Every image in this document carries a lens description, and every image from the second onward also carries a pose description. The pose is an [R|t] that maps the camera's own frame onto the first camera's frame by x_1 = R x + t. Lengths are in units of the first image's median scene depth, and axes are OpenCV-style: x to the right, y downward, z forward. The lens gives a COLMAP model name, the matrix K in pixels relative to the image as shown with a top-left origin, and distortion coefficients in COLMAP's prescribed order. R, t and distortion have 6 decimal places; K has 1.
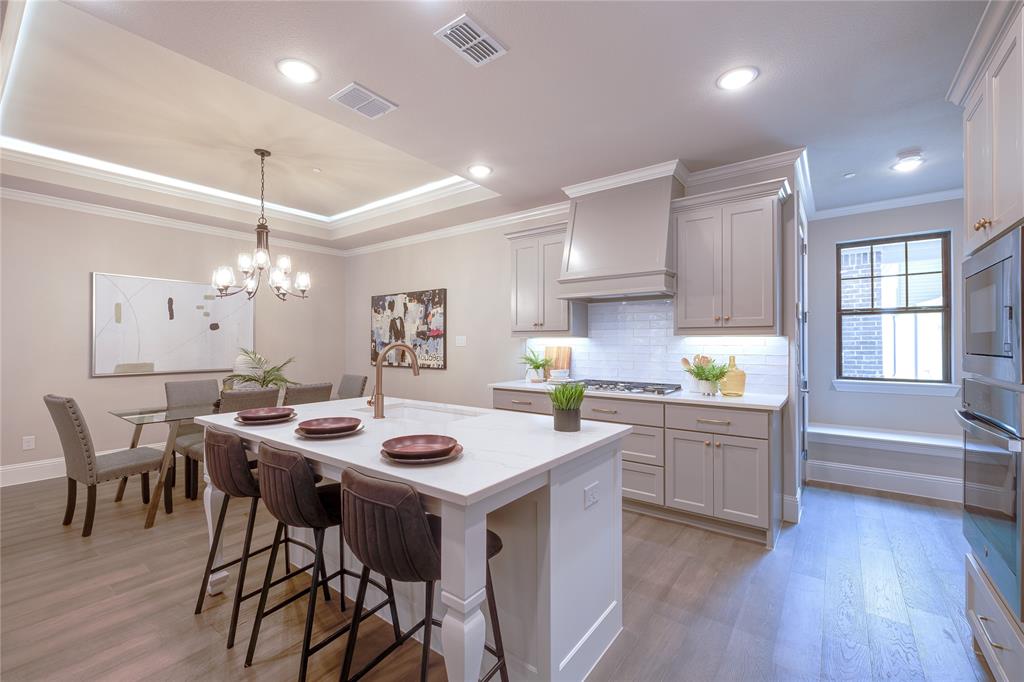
lens RADIAL K [[434.3, 0, 506.8], [0, 434.3, 339.3], [0, 0, 1]] dist [-0.000541, 0.000195]
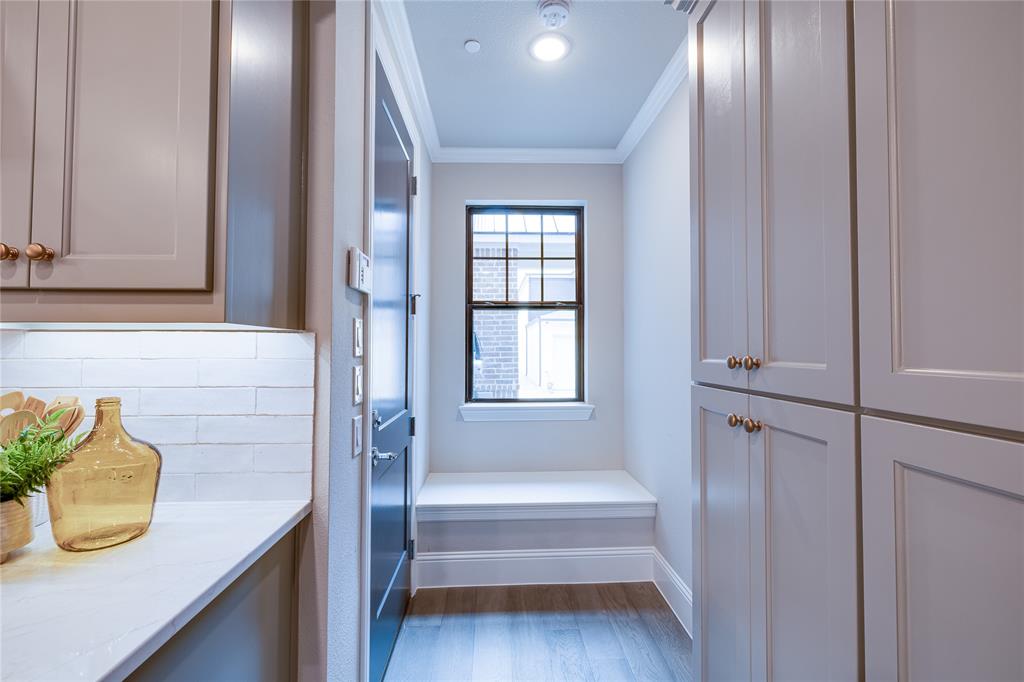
lens RADIAL K [[434.3, 0, 506.8], [0, 434.3, 339.3], [0, 0, 1]] dist [-0.000541, 0.000195]
pose [[0.775340, 0.014874, 0.631369, 0.326006], [-0.007069, 0.999864, -0.014875, 0.001795], [-0.631505, 0.007070, 0.775339, 0.371289]]
